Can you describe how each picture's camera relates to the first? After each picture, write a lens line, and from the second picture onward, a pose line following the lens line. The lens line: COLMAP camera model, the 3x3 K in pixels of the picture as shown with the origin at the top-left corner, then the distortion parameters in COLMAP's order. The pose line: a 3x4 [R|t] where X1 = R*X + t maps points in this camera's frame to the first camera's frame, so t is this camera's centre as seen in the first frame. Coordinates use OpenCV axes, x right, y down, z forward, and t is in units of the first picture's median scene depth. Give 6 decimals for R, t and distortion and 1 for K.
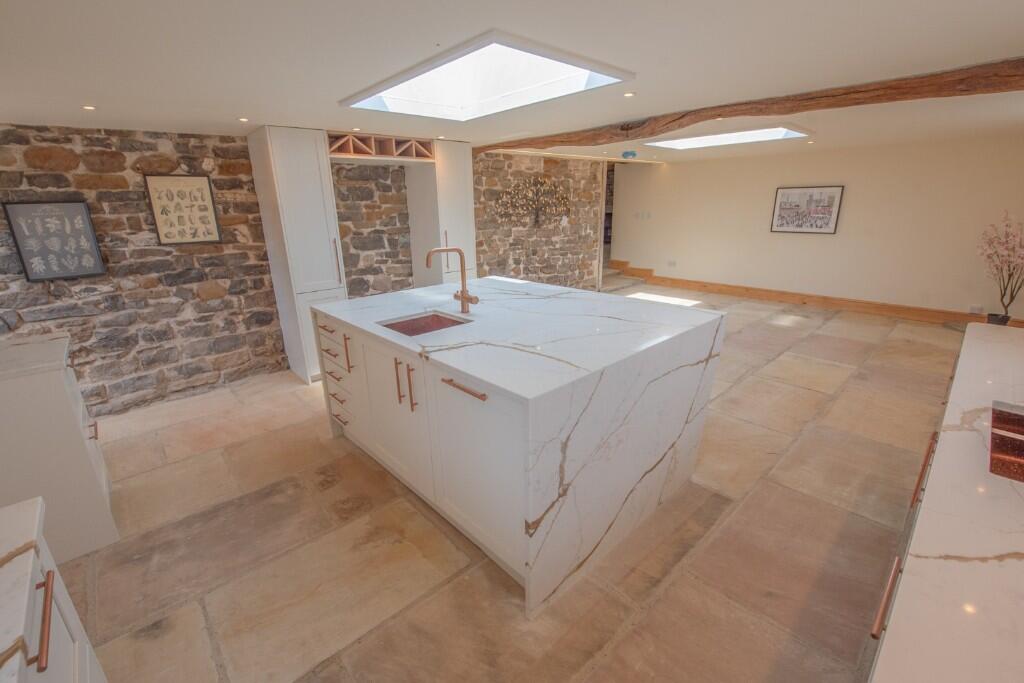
lens RADIAL K [[436.6, 0, 508.2], [0, 436.6, 342.6], [0, 0, 1]] dist [-0.017730, -0.002709]
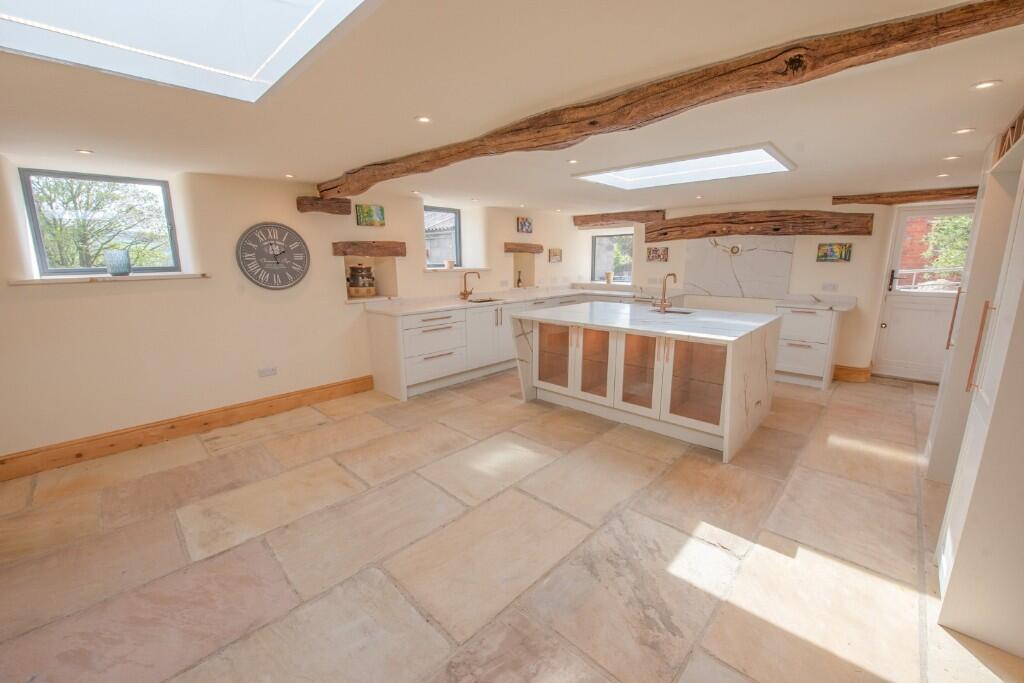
lens RADIAL K [[406.0, 0, 509.6], [0, 406.0, 341.3], [0, 0, 1]] dist [-0.017129, -0.002522]
pose [[-0.997435, 0.040670, -0.058905, 0.236290], [0.006876, 0.873541, 0.486701, -0.299963], [0.071250, 0.485048, -0.871580, 0.967235]]
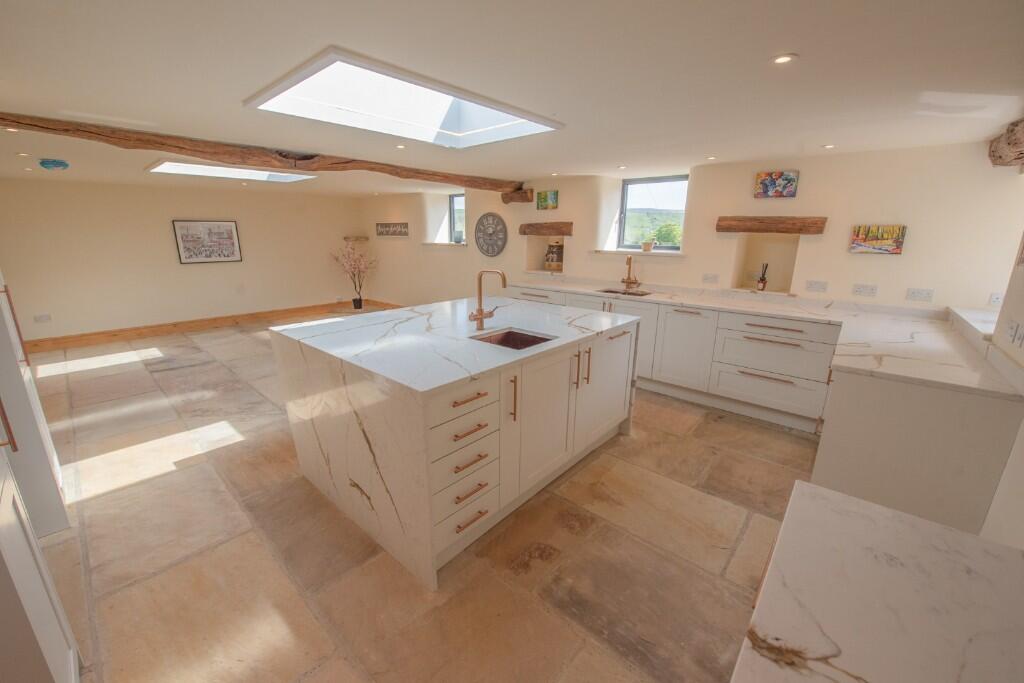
lens RADIAL K [[406.0, 0, 509.6], [0, 406.0, 341.3], [0, 0, 1]] dist [-0.017129, -0.002522]
pose [[-0.104250, -0.234616, 0.966482, -0.445556], [0.295271, 0.920660, 0.255342, -0.114053], [-0.949709, 0.311993, -0.026703, 0.398821]]
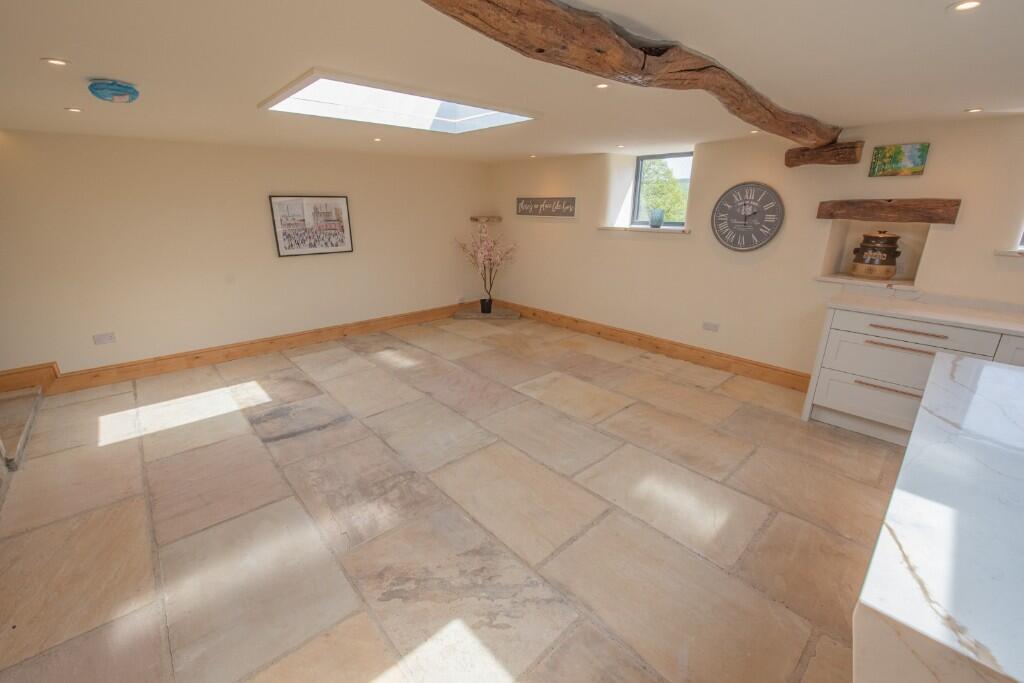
lens RADIAL K [[423.8, 0, 509.5], [0, 423.8, 341.2], [0, 0, 1]] dist [-0.015182, -0.003915]
pose [[0.001414, -0.282127, 0.959376, -0.112198], [0.299543, 0.915445, 0.268766, -0.221669], [-0.954082, 0.286994, 0.085804, 0.678737]]
